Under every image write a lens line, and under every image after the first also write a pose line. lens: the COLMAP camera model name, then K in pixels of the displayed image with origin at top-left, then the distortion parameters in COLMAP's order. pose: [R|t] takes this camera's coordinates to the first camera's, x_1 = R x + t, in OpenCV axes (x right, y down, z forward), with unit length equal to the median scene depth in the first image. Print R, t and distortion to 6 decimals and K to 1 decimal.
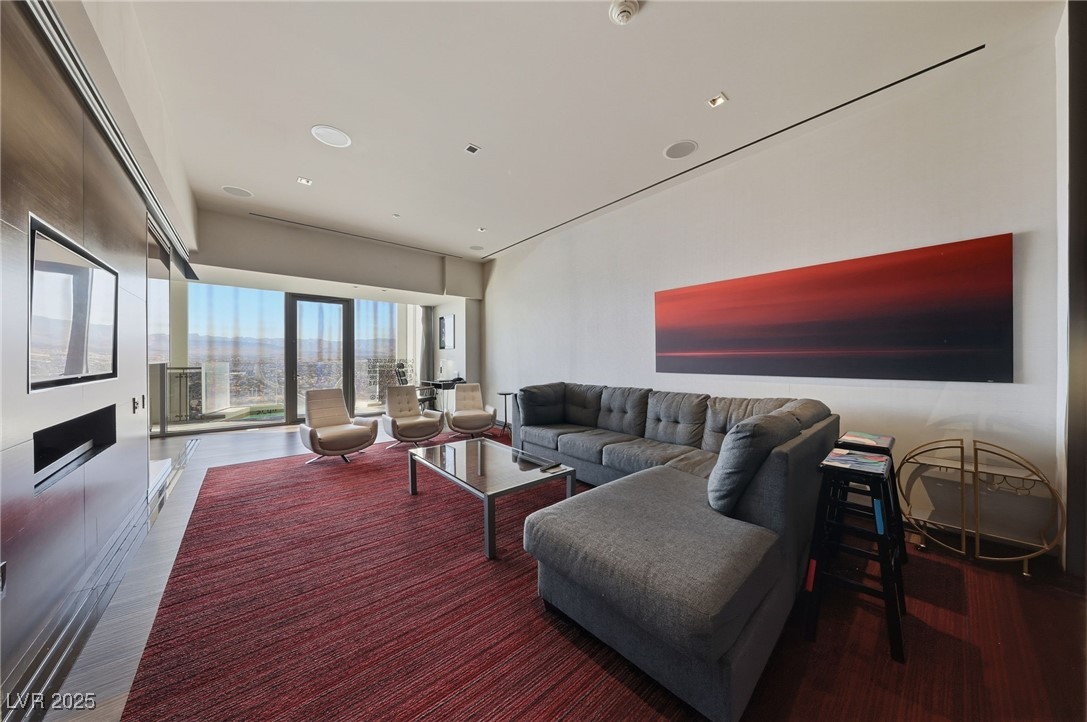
lens RADIAL K [[346.0, 0, 546.1], [0, 346.0, 355.2], [0, 0, 1]] dist [-0.000668, -0.001563]
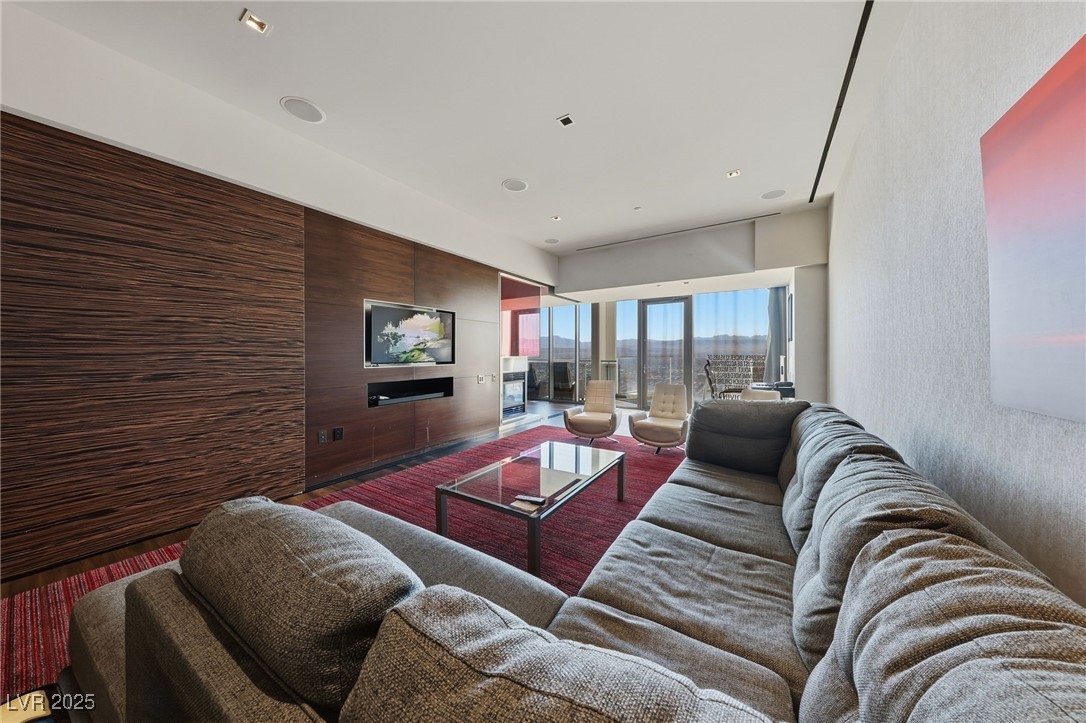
lens RADIAL K [[345.7, 0, 543.4], [0, 345.7, 354.5], [0, 0, 1]] dist [-0.000668, -0.001563]
pose [[0.269986, 0.002954, -0.962860, 0.298109], [0.007836, 0.999955, 0.005265, 0.000303], [0.962832, -0.008966, 0.269951, 0.330290]]
